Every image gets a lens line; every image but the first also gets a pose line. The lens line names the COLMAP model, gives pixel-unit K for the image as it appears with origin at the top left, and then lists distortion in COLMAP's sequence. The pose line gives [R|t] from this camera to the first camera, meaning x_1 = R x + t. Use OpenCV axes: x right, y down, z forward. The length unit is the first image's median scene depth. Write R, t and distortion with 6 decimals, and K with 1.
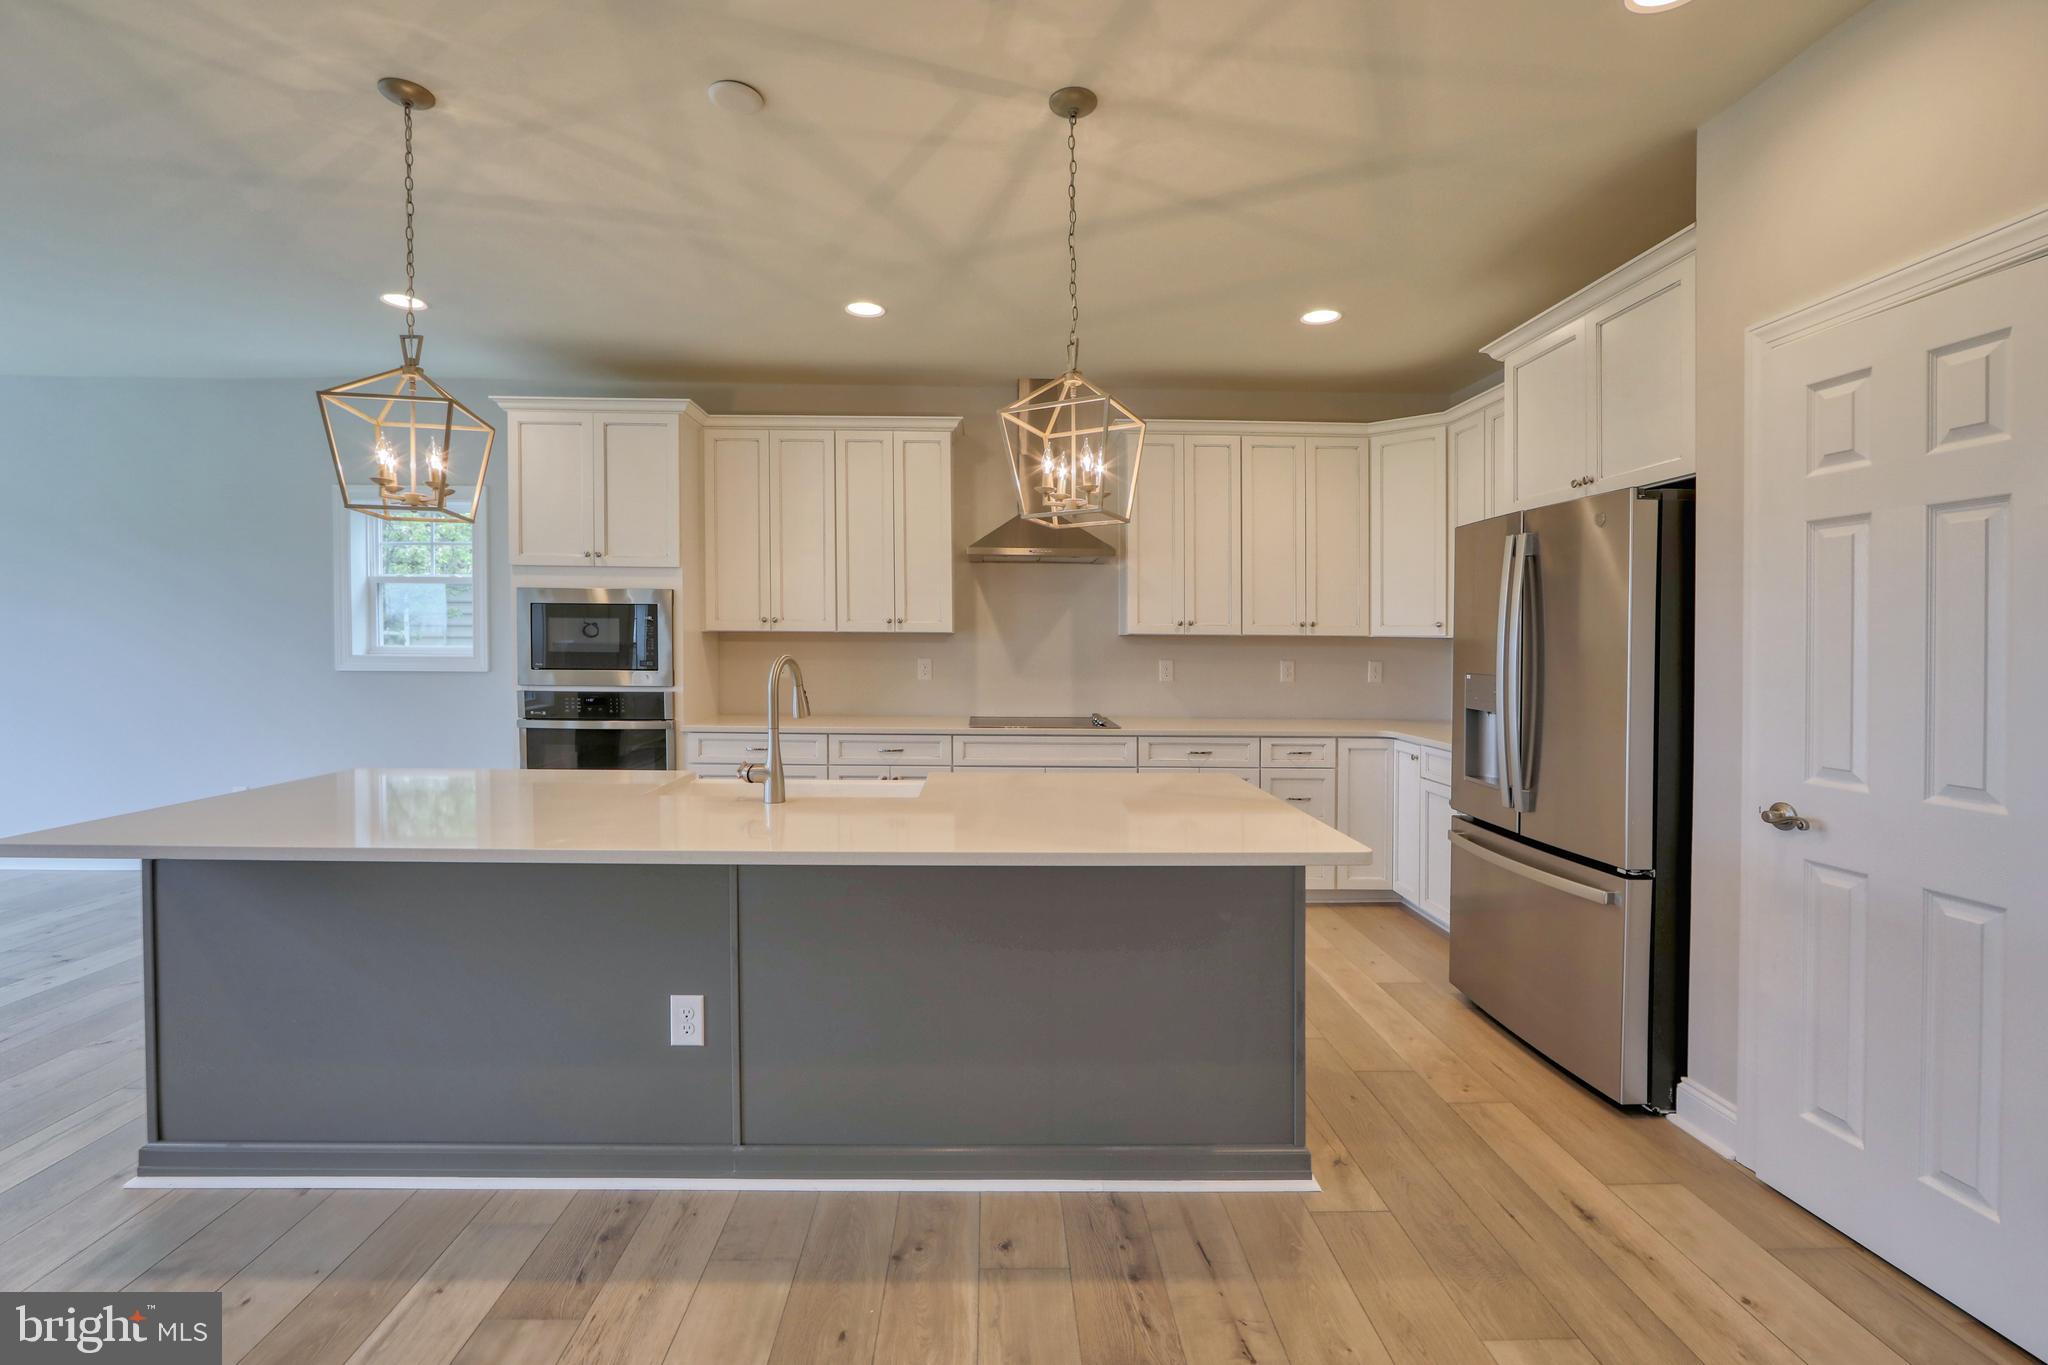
lens RADIAL K [[859.1, 0, 980.3], [0, 859.1, 653.8], [0, 0, 1]] dist [-0.009293, -0.000181]
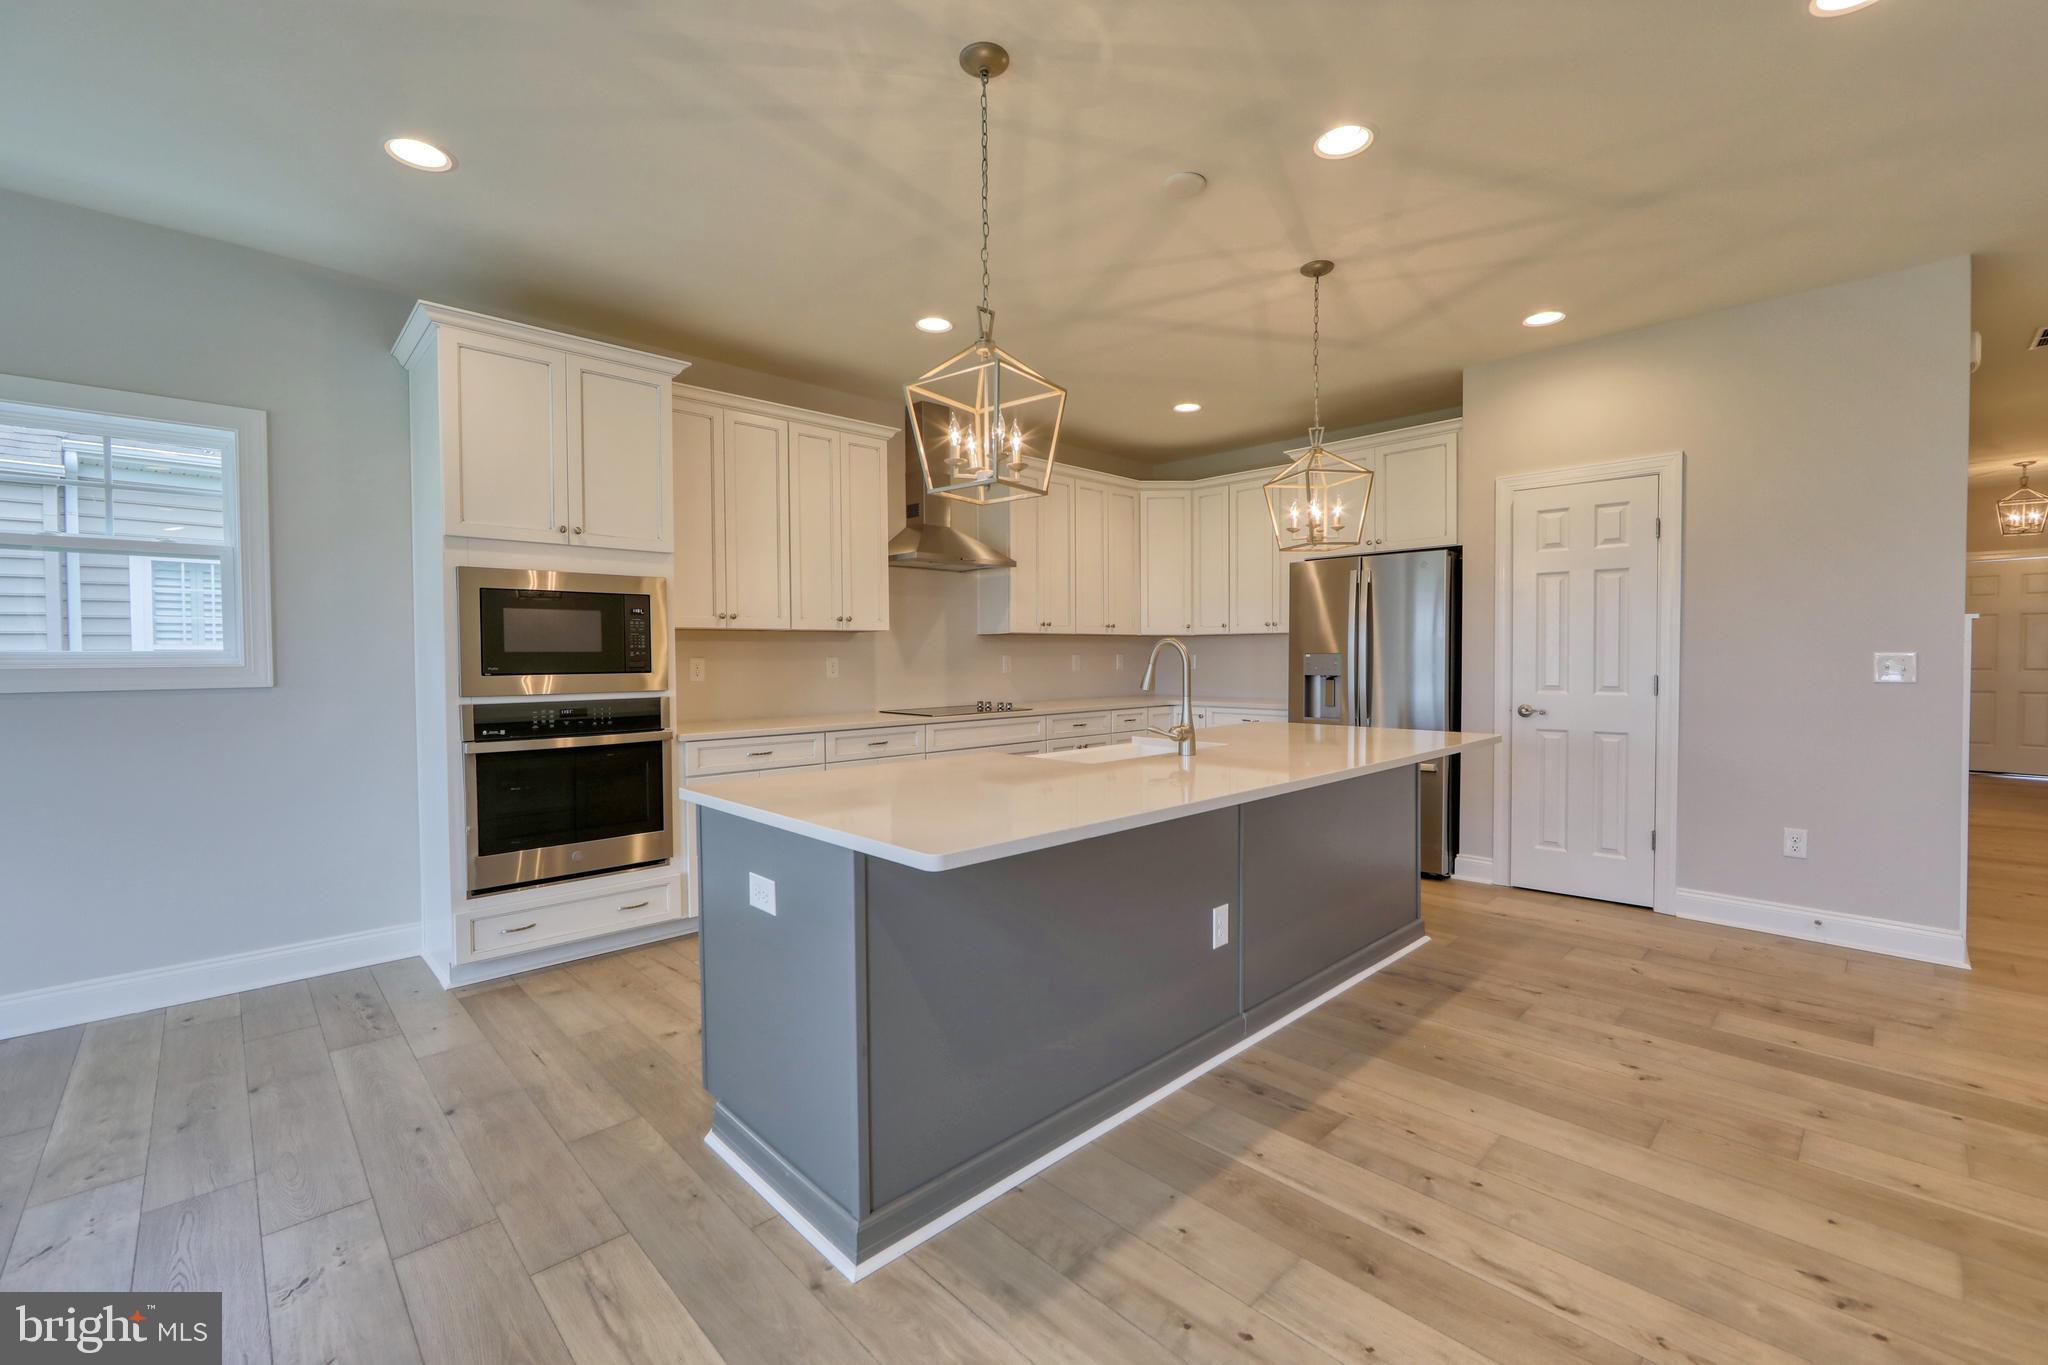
lens RADIAL K [[859.1, 0, 977.0], [0, 859.1, 674.3], [0, 0, 1]] dist [-0.009293, -0.000181]
pose [[0.745655, -0.028501, 0.665722, -0.861261], [0.022737, 0.999591, 0.017329, 0.017309], [-0.665944, 0.002215, 0.745998, 0.178603]]
